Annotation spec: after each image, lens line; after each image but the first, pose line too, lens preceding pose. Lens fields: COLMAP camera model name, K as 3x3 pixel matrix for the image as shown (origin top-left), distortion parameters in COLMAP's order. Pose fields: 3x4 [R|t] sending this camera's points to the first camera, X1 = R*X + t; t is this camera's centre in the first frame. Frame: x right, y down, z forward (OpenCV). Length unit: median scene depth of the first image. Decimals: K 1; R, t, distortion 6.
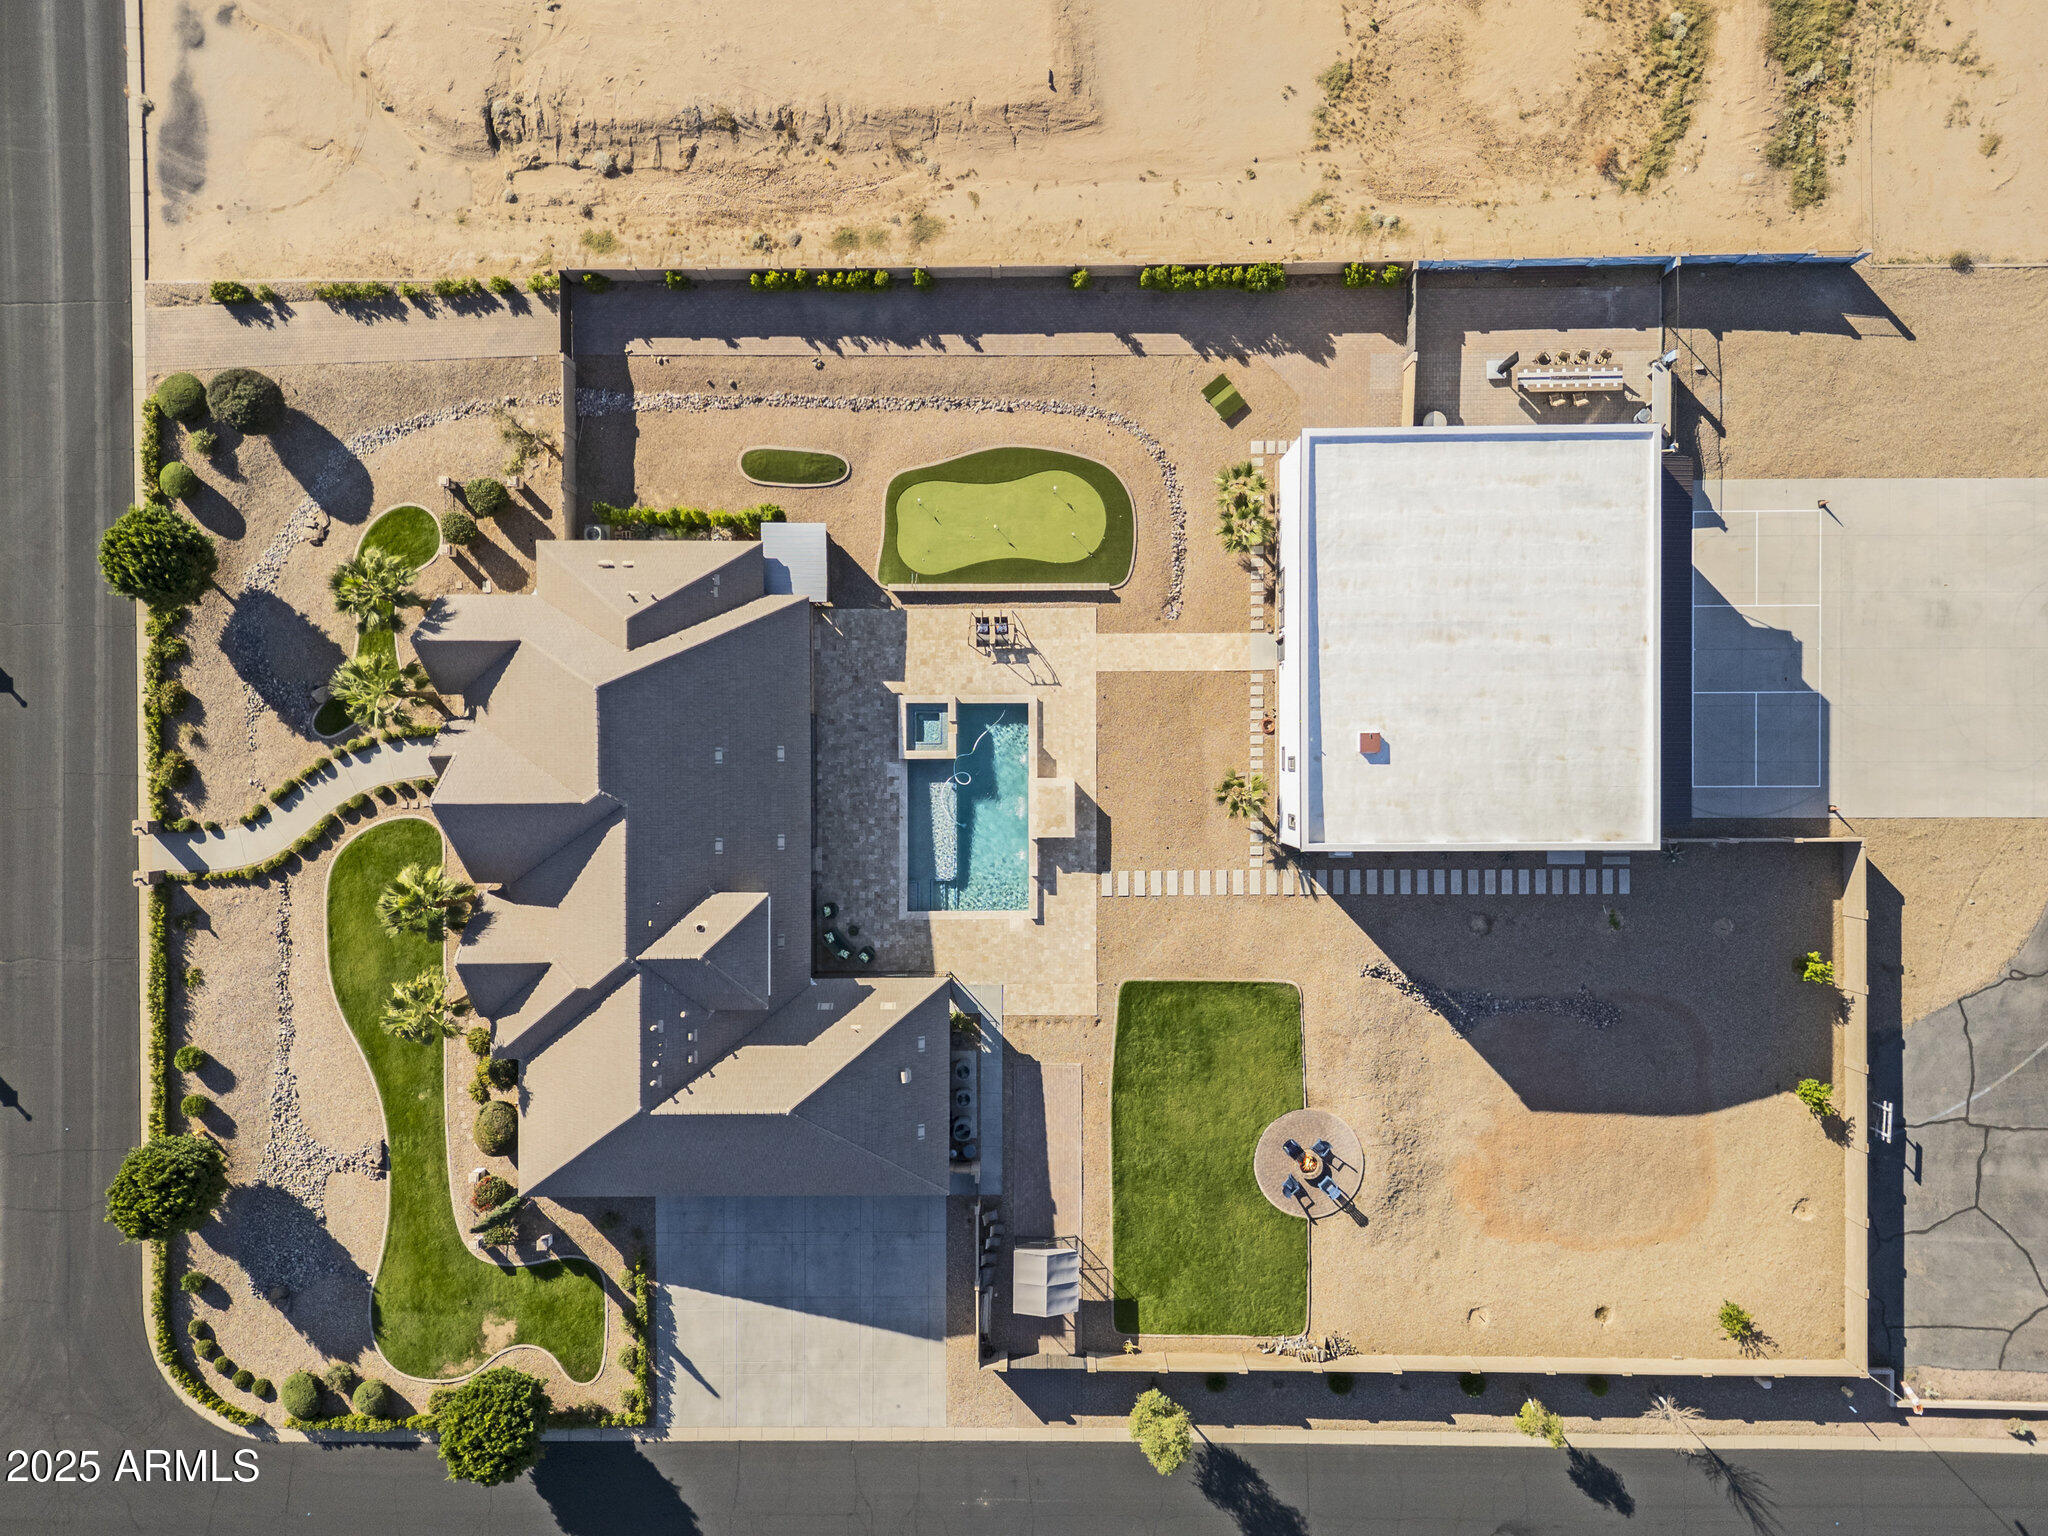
lens RADIAL K [[1440.1, 0, 1023.1], [0, 1440.1, 757.5], [0, 0, 1]] dist [0.080367, -0.086617]
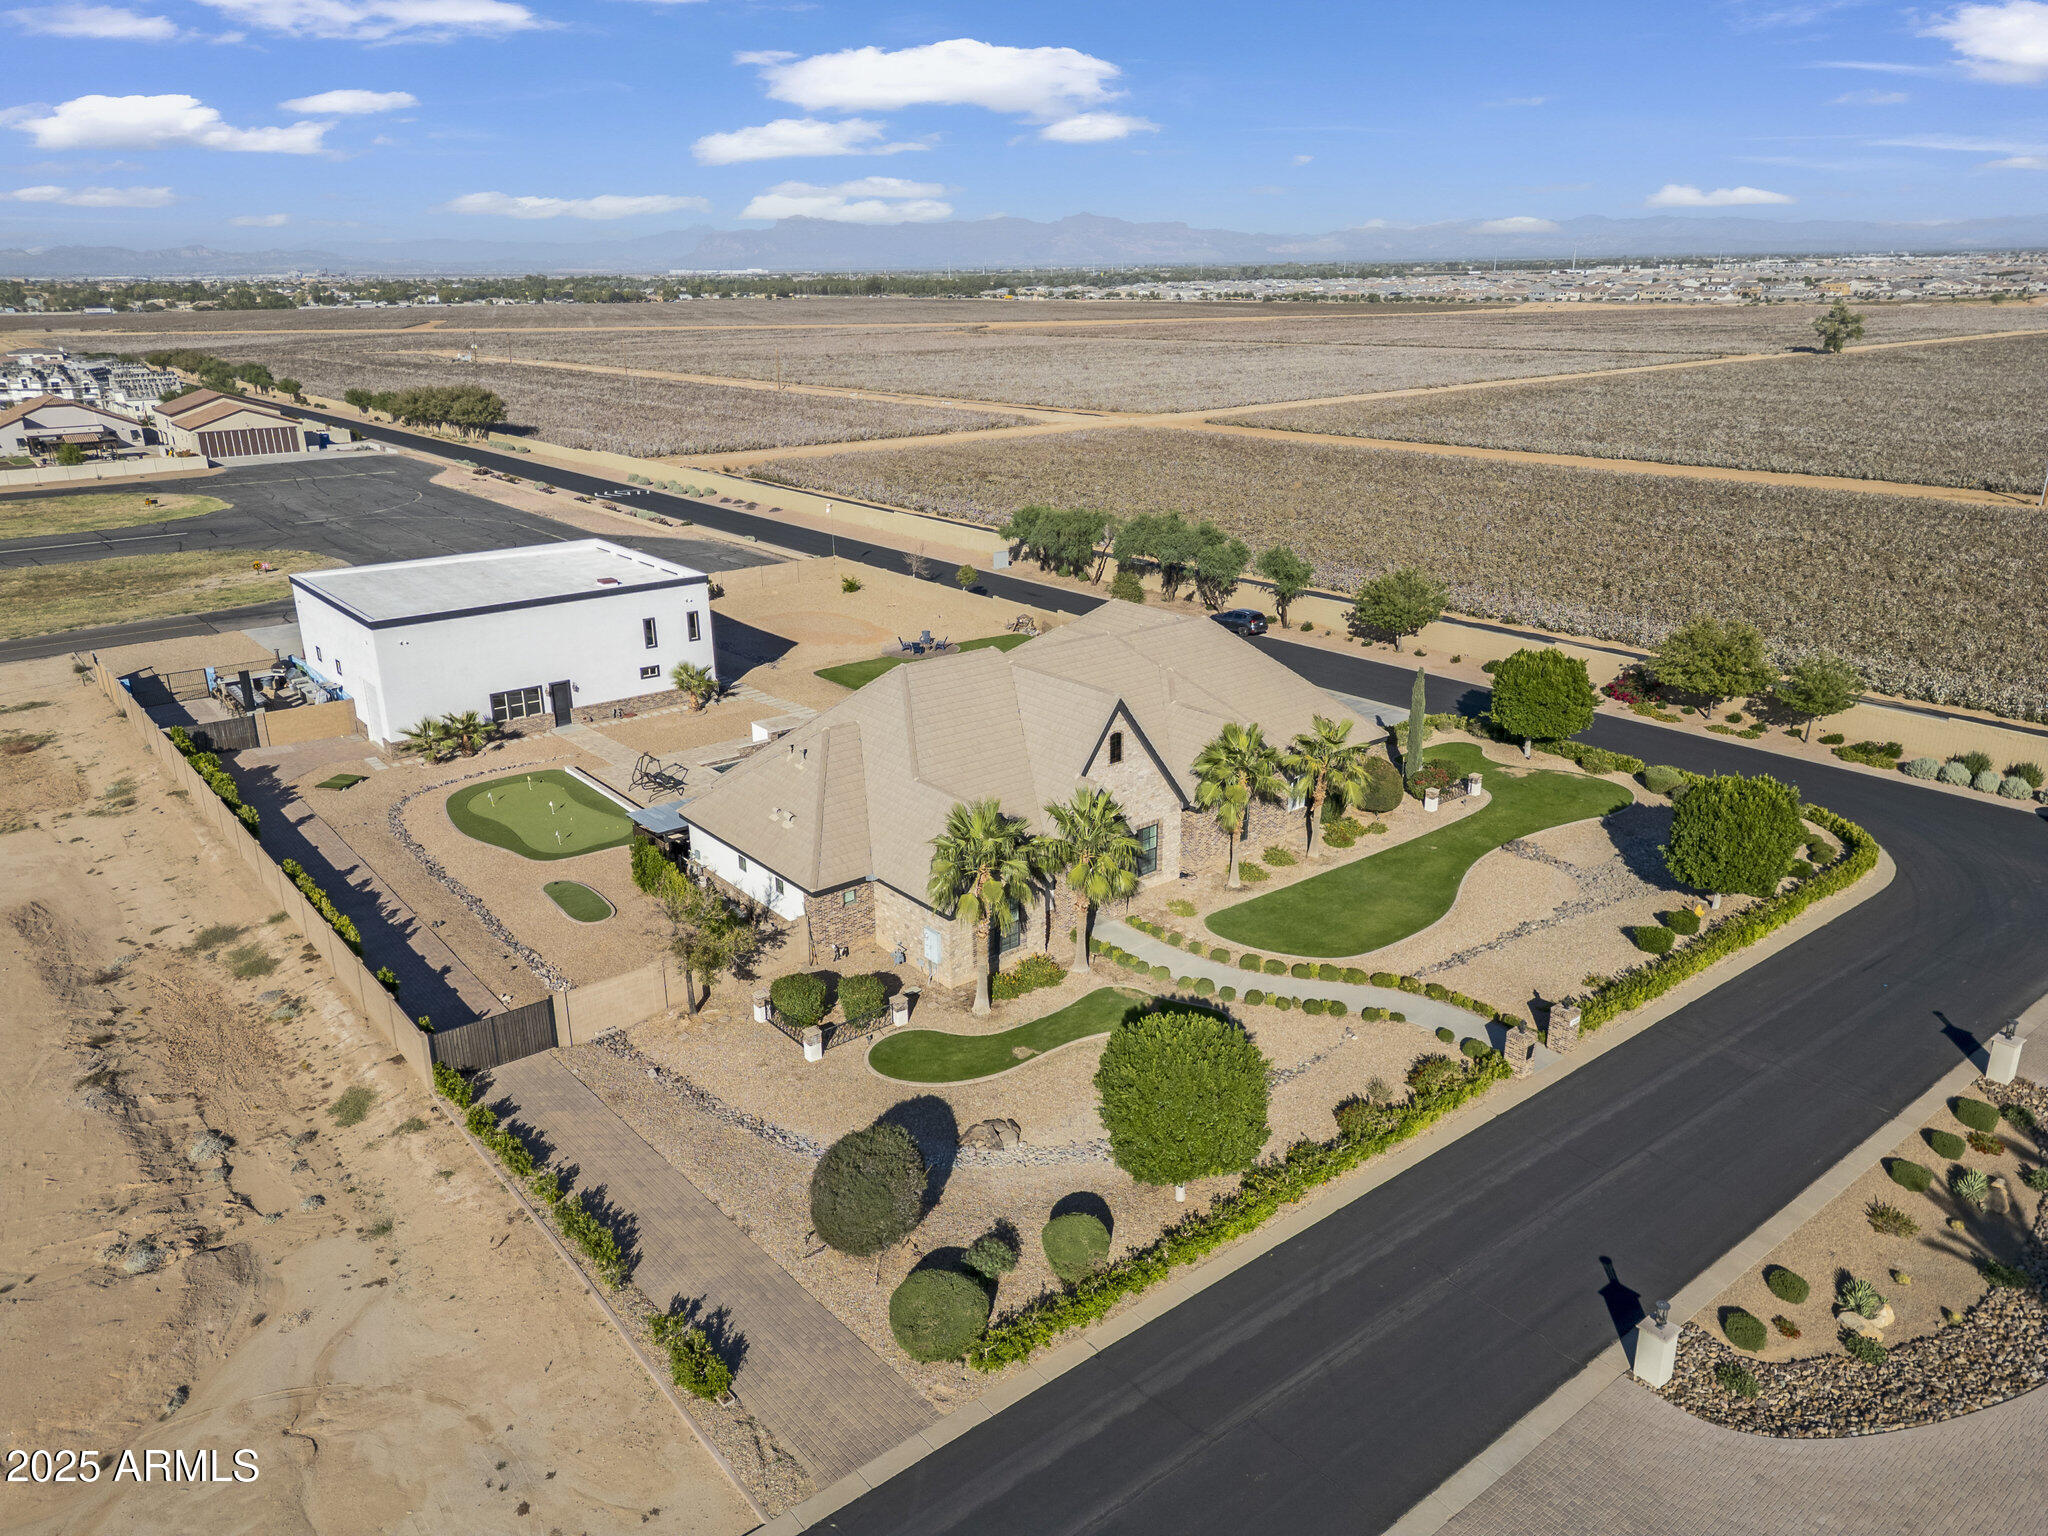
lens RADIAL K [[1440.1, 0, 1023.1], [0, 1440.1, 757.5], [0, 0, 1]] dist [0.080367, -0.086617]
pose [[-0.627730, -0.228960, 0.743998, -0.901930], [0.778024, -0.215460, 0.590132, -0.467700], [0.025186, 0.949291, 0.313387, 0.672003]]
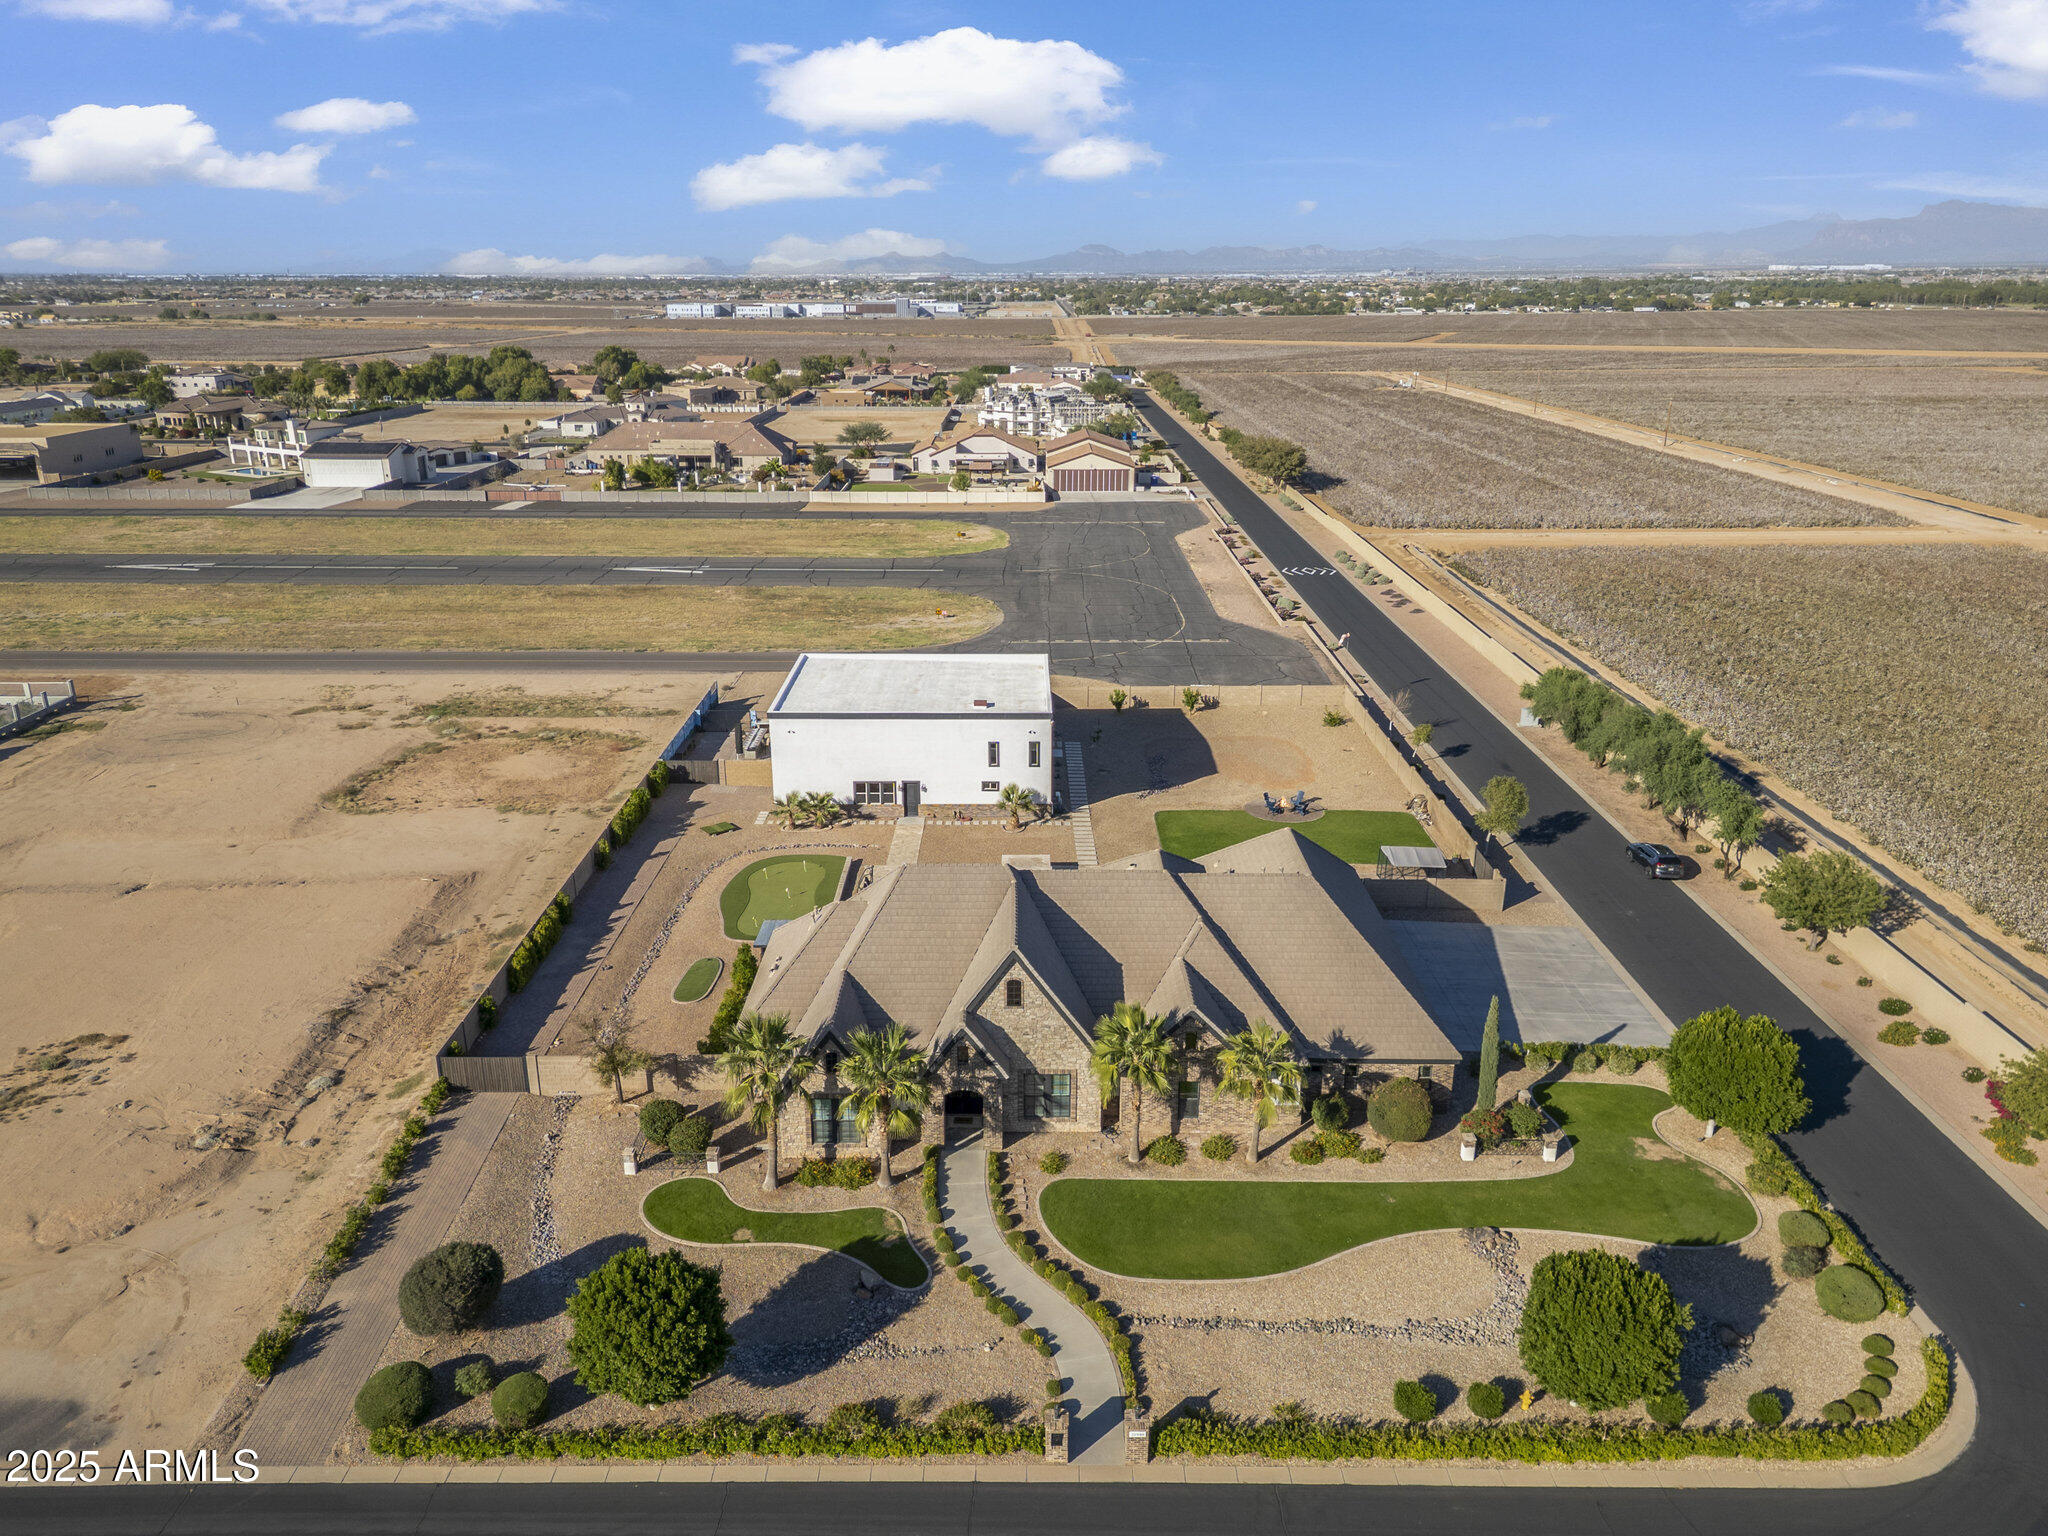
lens RADIAL K [[1456.5, 0, 1019.2], [0, 1456.5, 737.4], [0, 0, 1]] dist [0.097906, -0.111374]
pose [[0.002557, -0.289754, 0.957098, -1.114820], [0.999945, -0.008988, -0.005393, 0.037566], [0.010165, 0.957059, 0.289716, 0.527912]]
